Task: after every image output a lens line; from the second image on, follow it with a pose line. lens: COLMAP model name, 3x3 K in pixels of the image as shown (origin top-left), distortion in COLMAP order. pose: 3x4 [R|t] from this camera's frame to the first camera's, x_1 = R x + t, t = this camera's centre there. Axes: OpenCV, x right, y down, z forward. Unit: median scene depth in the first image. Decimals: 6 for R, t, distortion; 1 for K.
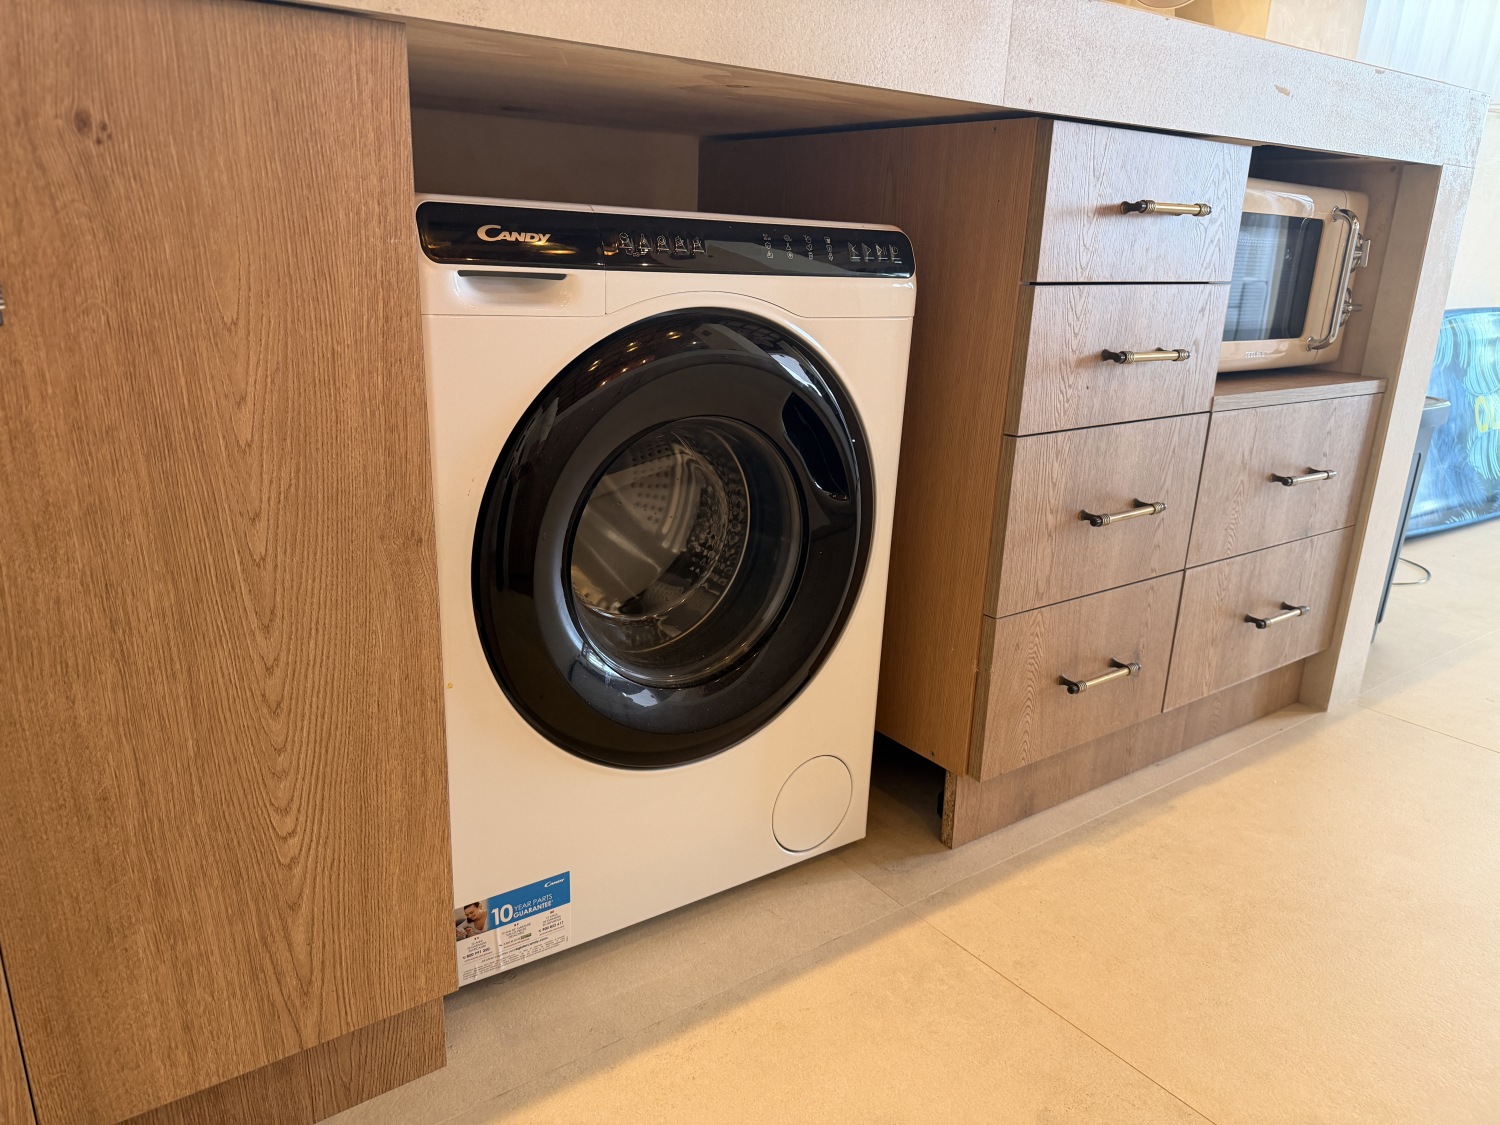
lens RADIAL K [[1035.4, 0, 738.1], [0, 1035.4, 561.7], [0, 0, 1]] dist [0.051153, -0.056286]
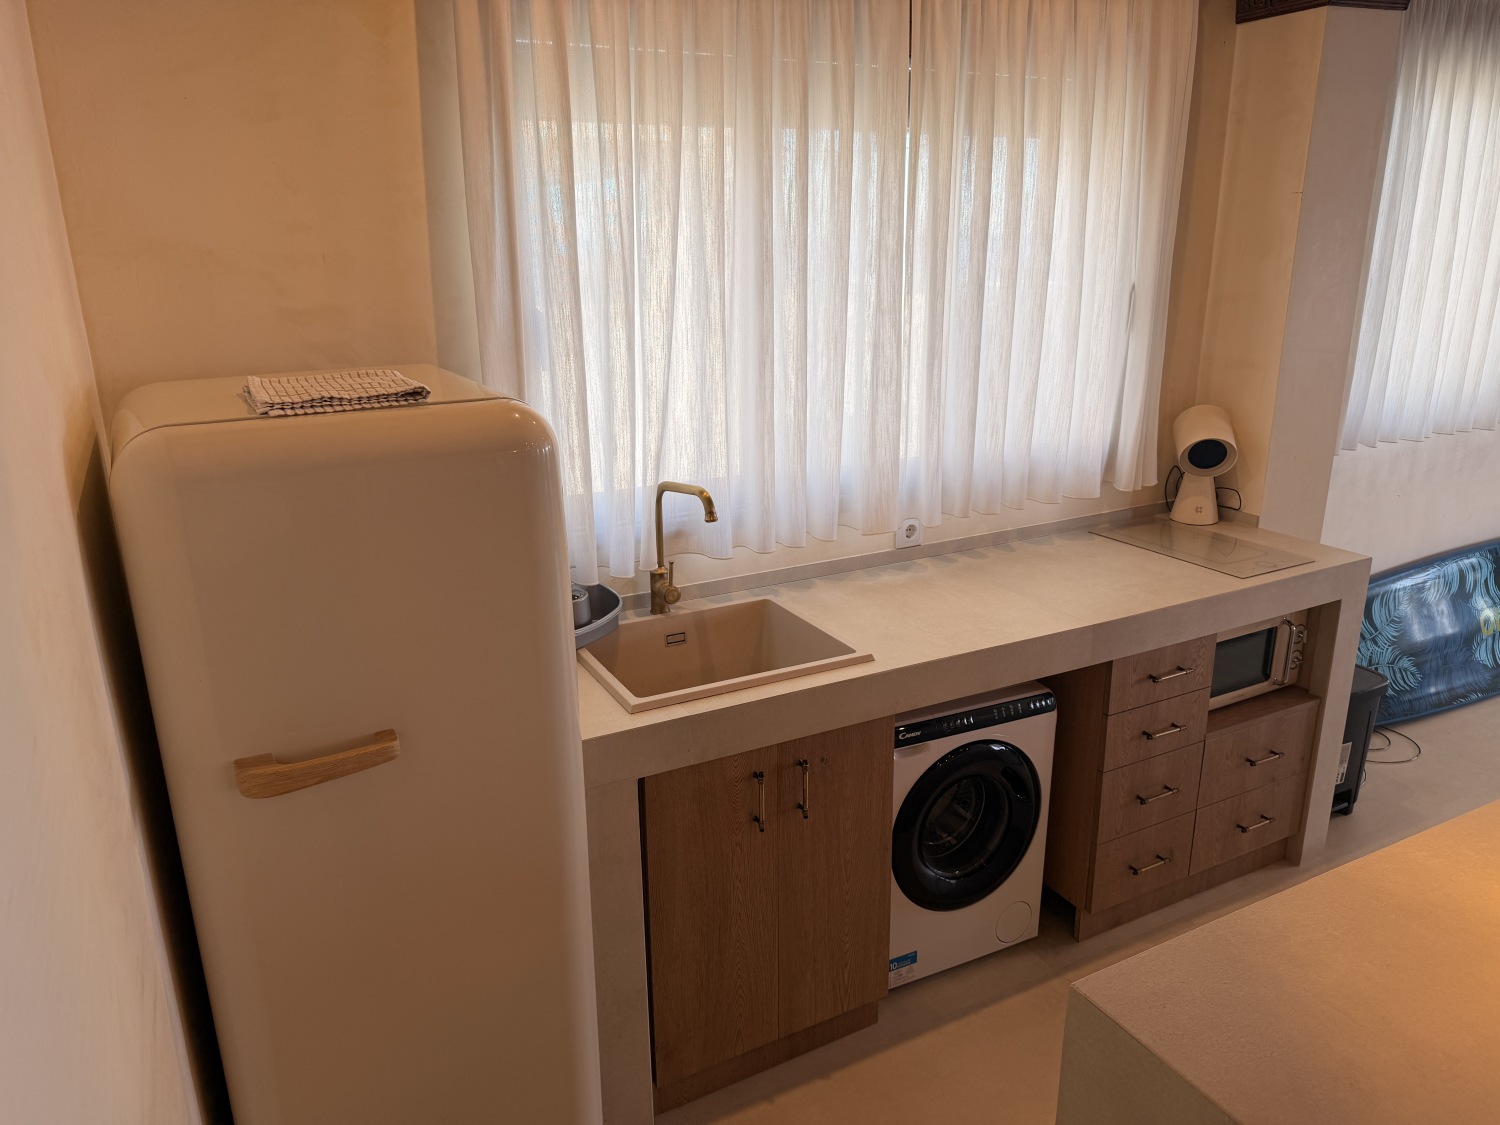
lens RADIAL K [[1035.4, 0, 763.6], [0, 1035.4, 561.9], [0, 0, 1]] dist [0.051153, -0.056286]
pose [[0.990448, 0.000223, -0.137886, -0.155703], [-0.000139, 1.000000, 0.000624, -0.552447], [0.137886, -0.000599, 0.990448, -1.330874]]
